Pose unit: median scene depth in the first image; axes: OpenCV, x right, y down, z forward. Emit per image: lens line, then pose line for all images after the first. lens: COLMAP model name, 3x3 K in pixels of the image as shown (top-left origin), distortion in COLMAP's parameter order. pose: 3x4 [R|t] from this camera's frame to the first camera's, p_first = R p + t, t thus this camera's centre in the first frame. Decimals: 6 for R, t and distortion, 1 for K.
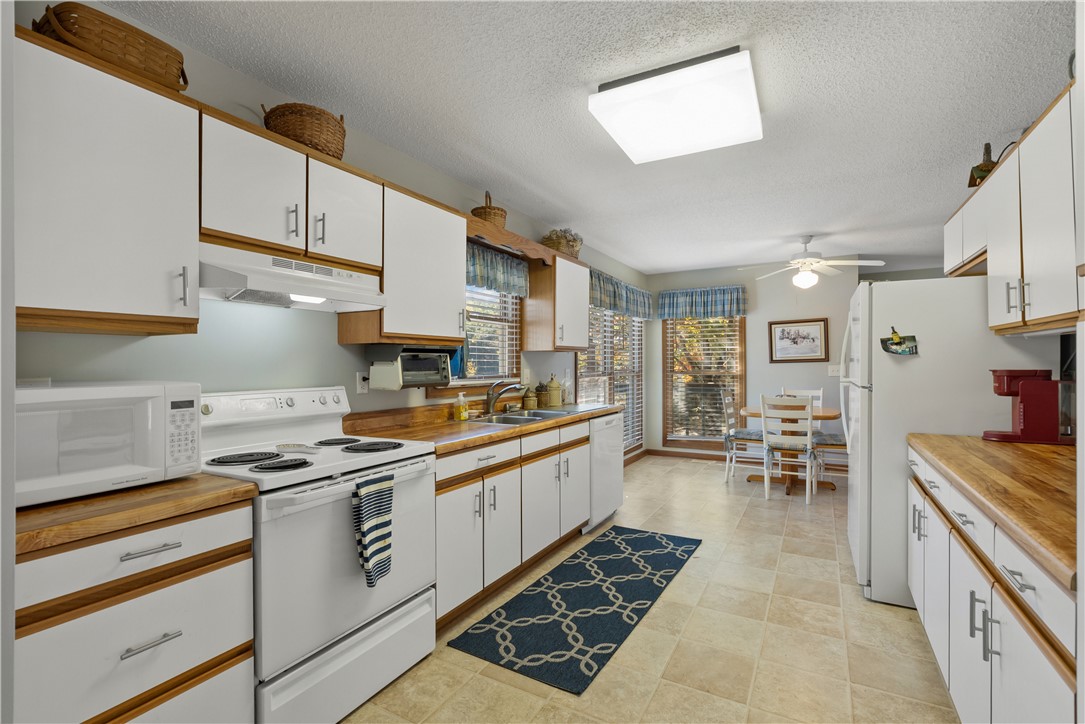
lens RADIAL K [[491.6, 0, 540.0], [0, 491.6, 363.2], [0, 0, 1]] dist [-0.012508, -0.000140]
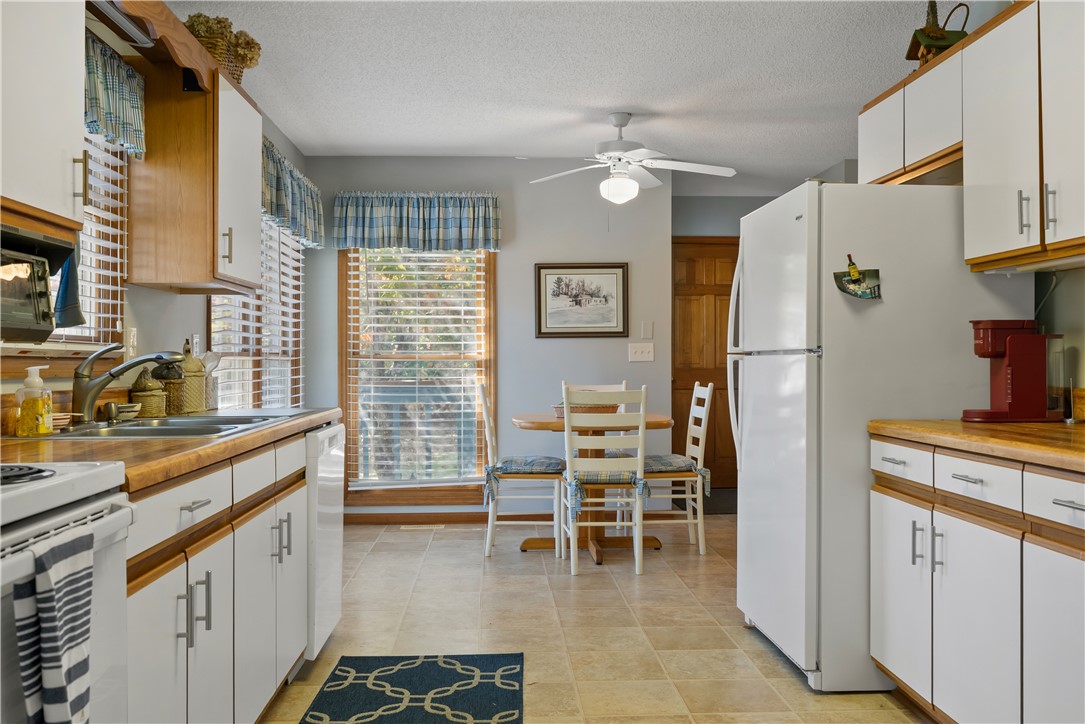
lens RADIAL K [[993.0, 0, 544.9], [0, 993.0, 360.1], [0, 0, 1]] dist [0.005182, 0.000000]
pose [[0.841331, 0.005931, 0.540488, -0.223387], [-0.004075, 0.999981, -0.004629, 0.050577], [-0.540505, 0.001692, 0.841339, 0.089481]]
